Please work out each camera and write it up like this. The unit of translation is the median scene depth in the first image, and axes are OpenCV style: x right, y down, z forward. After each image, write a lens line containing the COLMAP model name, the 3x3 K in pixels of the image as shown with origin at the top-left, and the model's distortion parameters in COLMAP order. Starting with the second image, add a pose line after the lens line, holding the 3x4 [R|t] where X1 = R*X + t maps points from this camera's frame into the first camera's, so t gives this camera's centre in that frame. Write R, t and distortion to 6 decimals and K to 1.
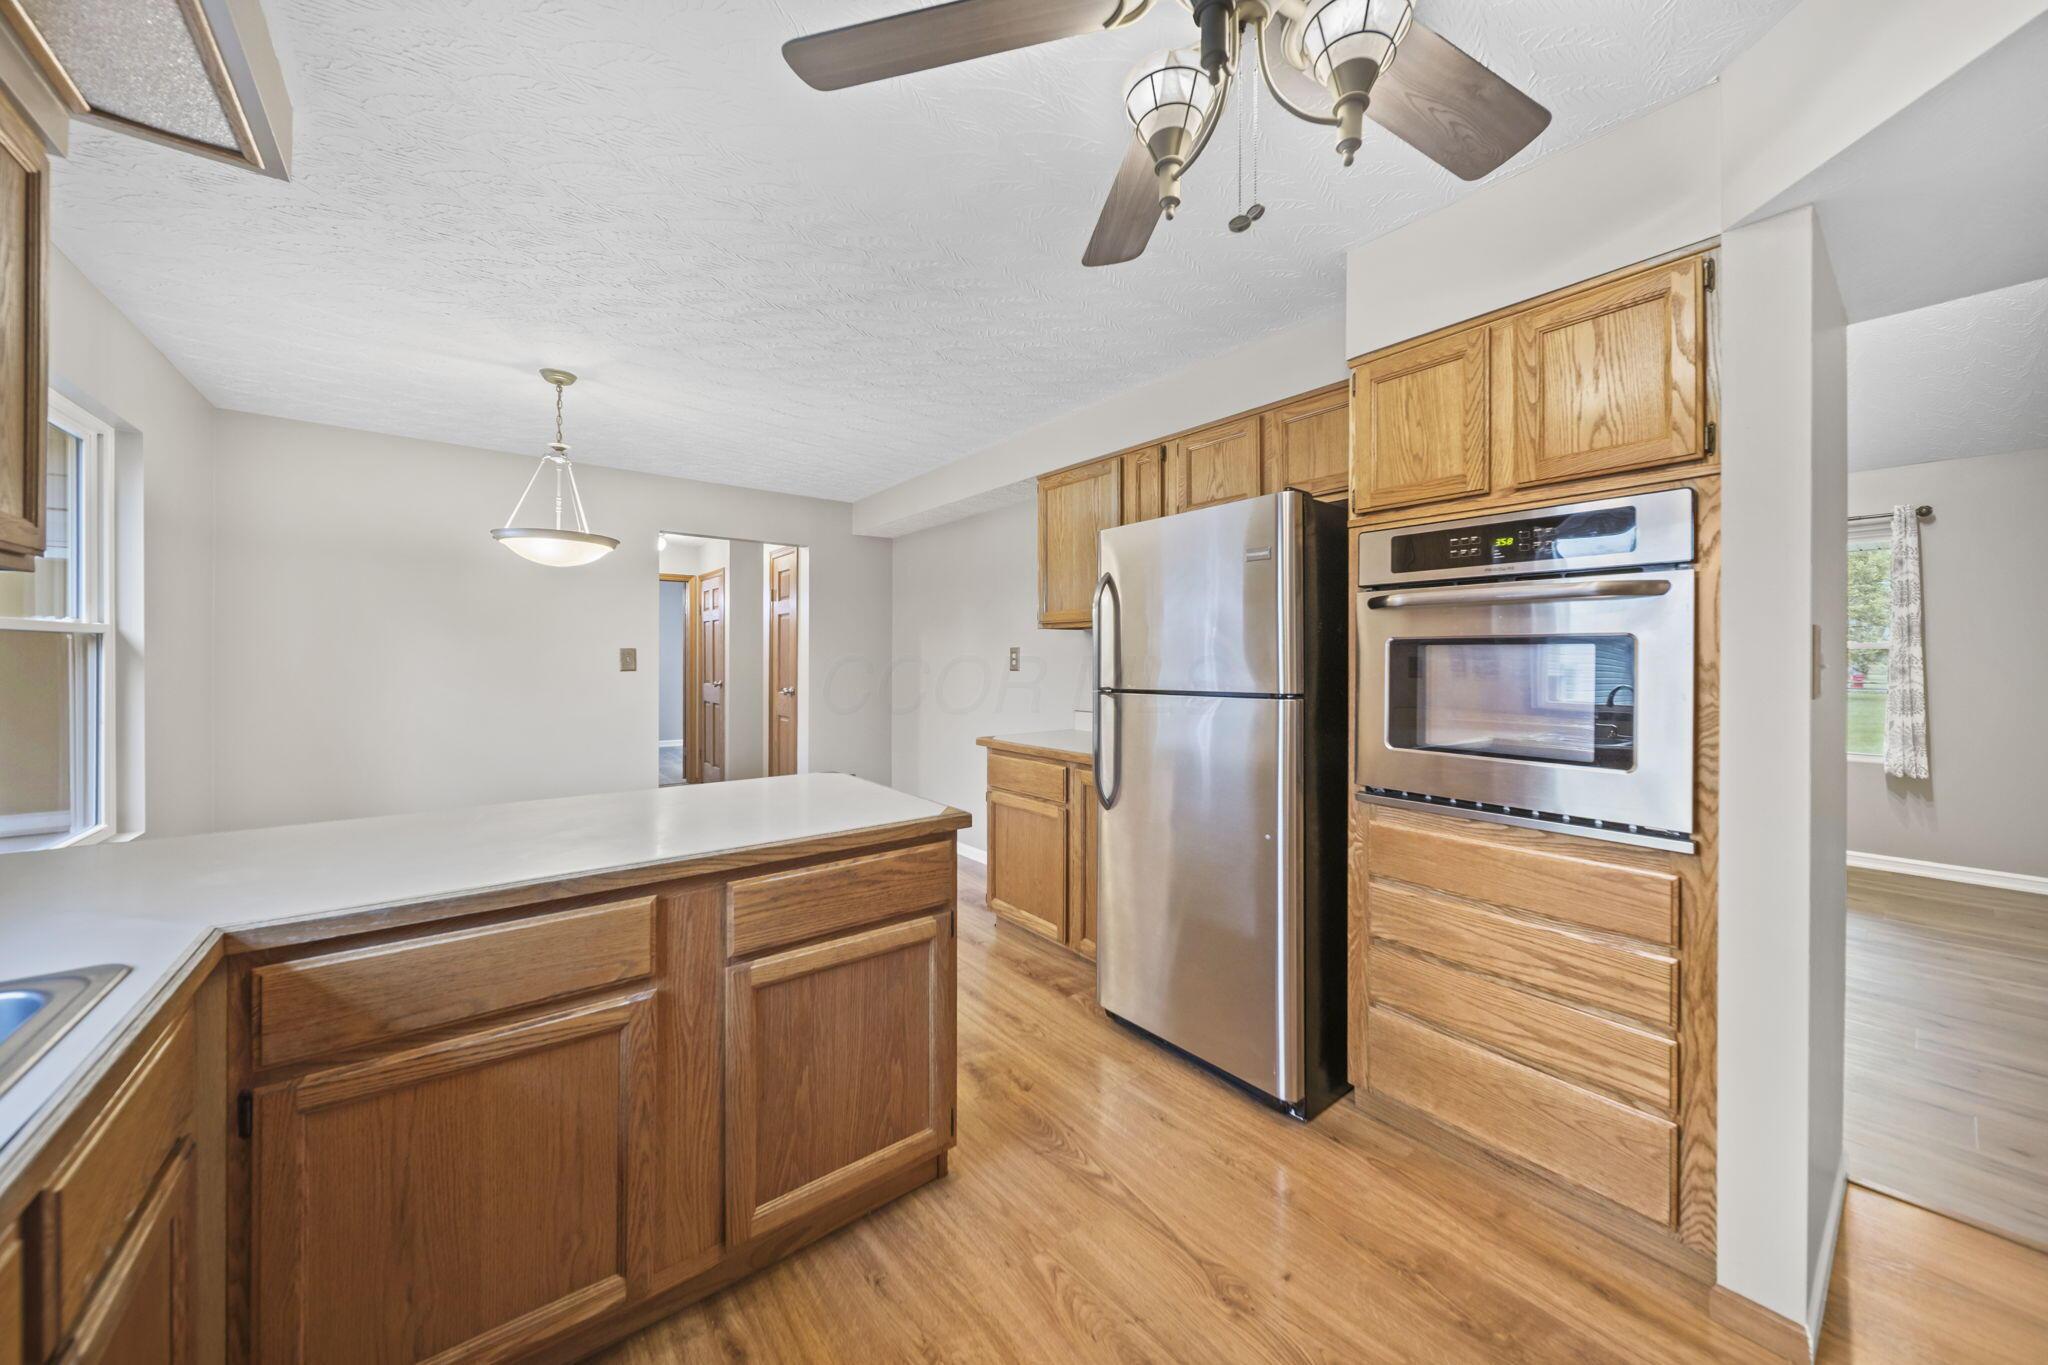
lens RADIAL K [[710.6, 0, 1031.7], [0, 710.6, 656.7], [0, 0, 1]] dist [-0.002552, -0.000370]
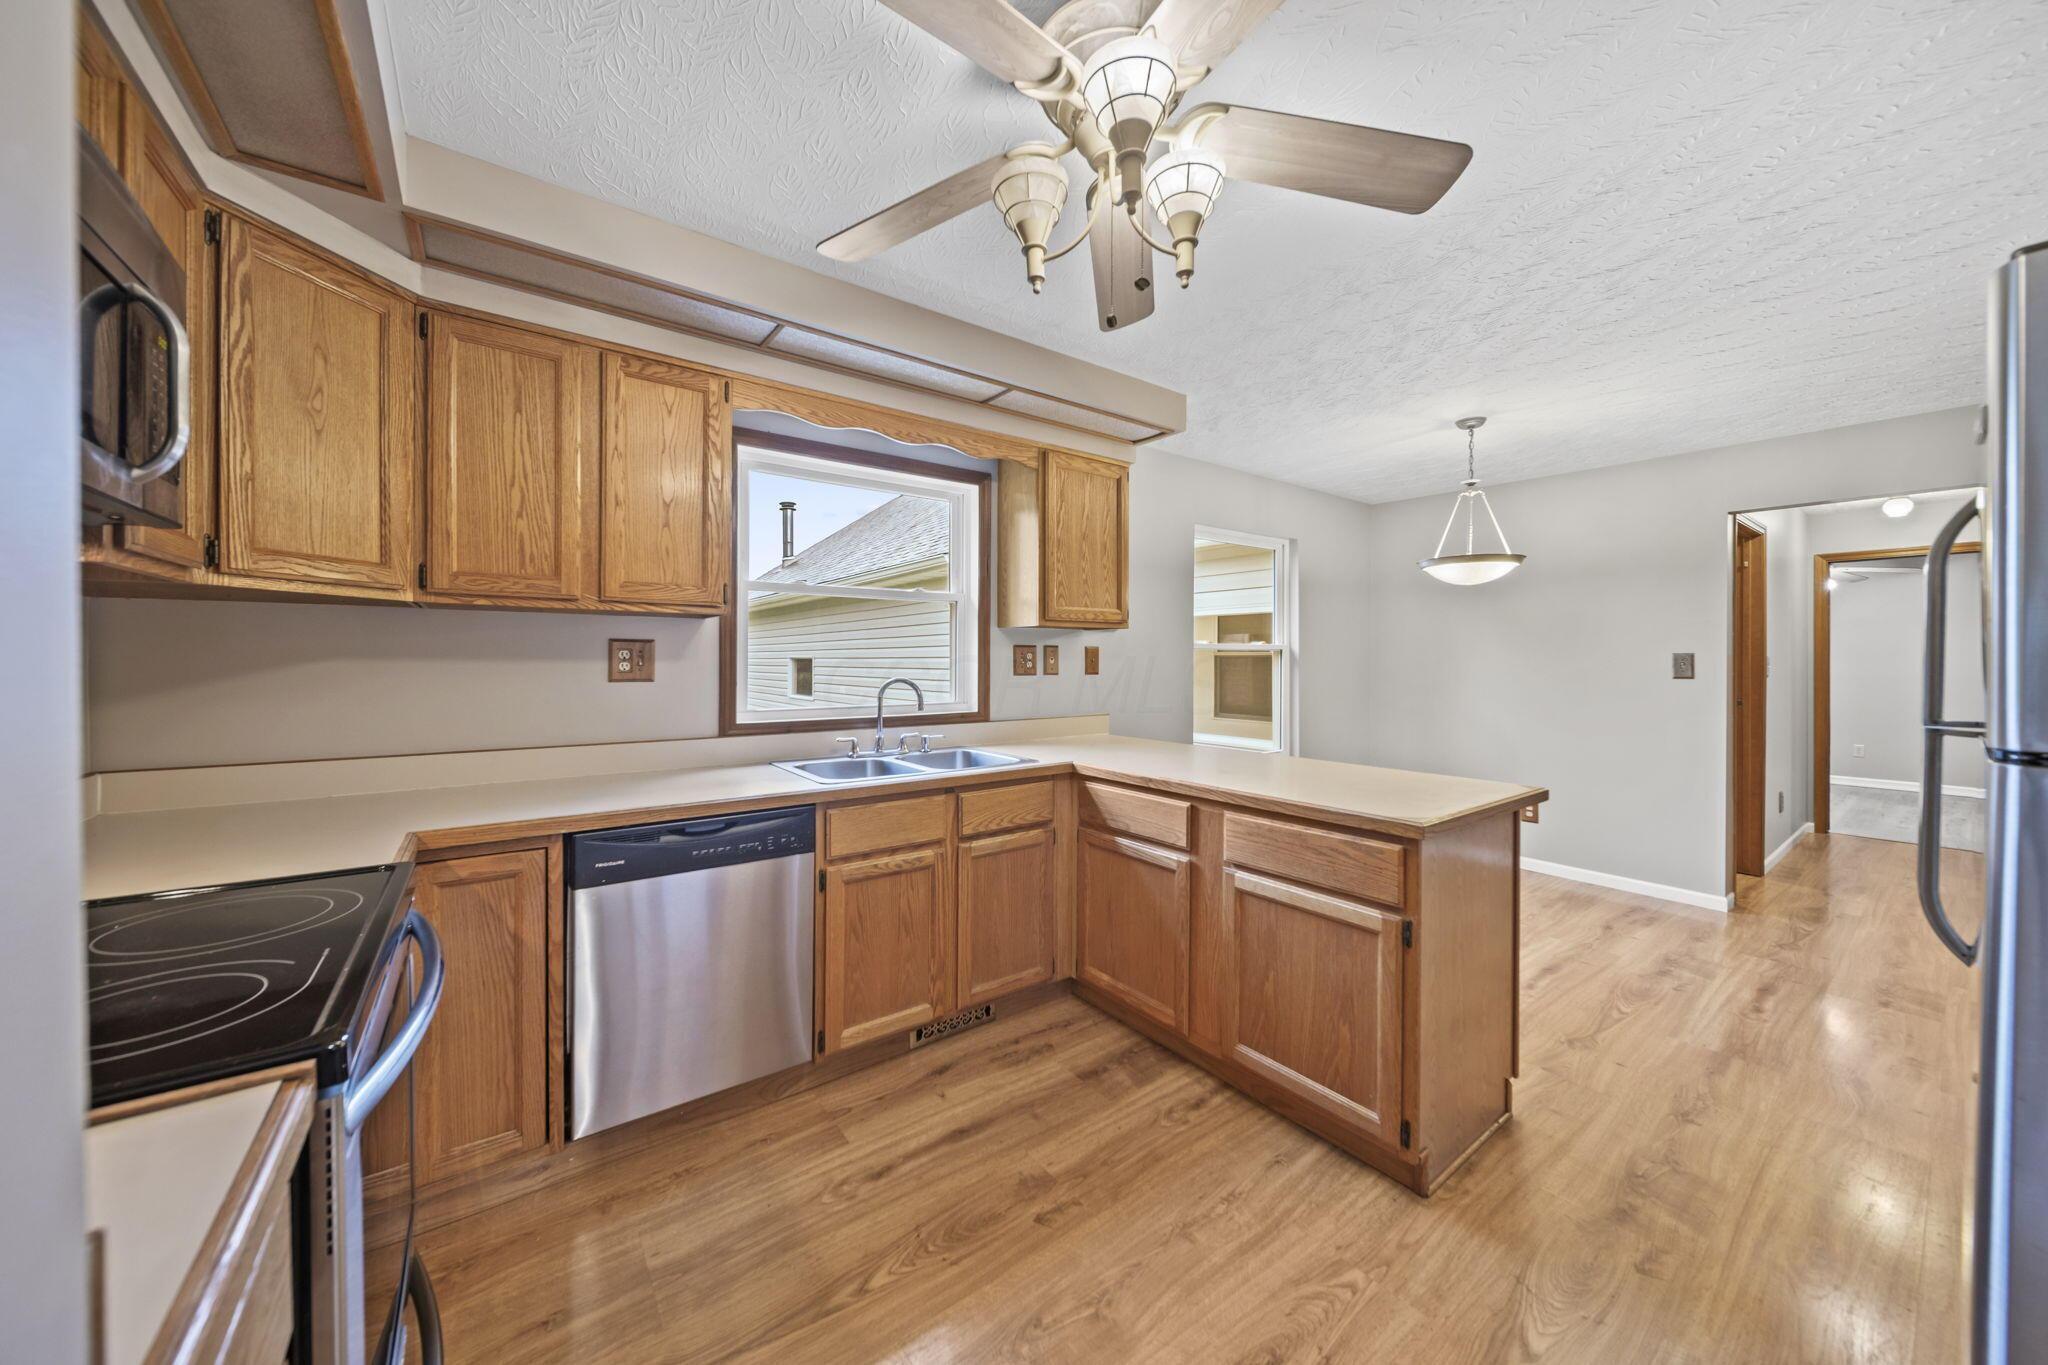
lens RADIAL K [[710.6, 0, 1022.9], [0, 710.6, 668.0], [0, 0, 1]] dist [-0.002552, -0.000370]
pose [[-0.021197, 0.008278, -0.999741, 1.014191], [-0.003739, 0.999958, 0.008359, 0.004743], [0.999768, 0.003915, -0.021165, 0.564958]]
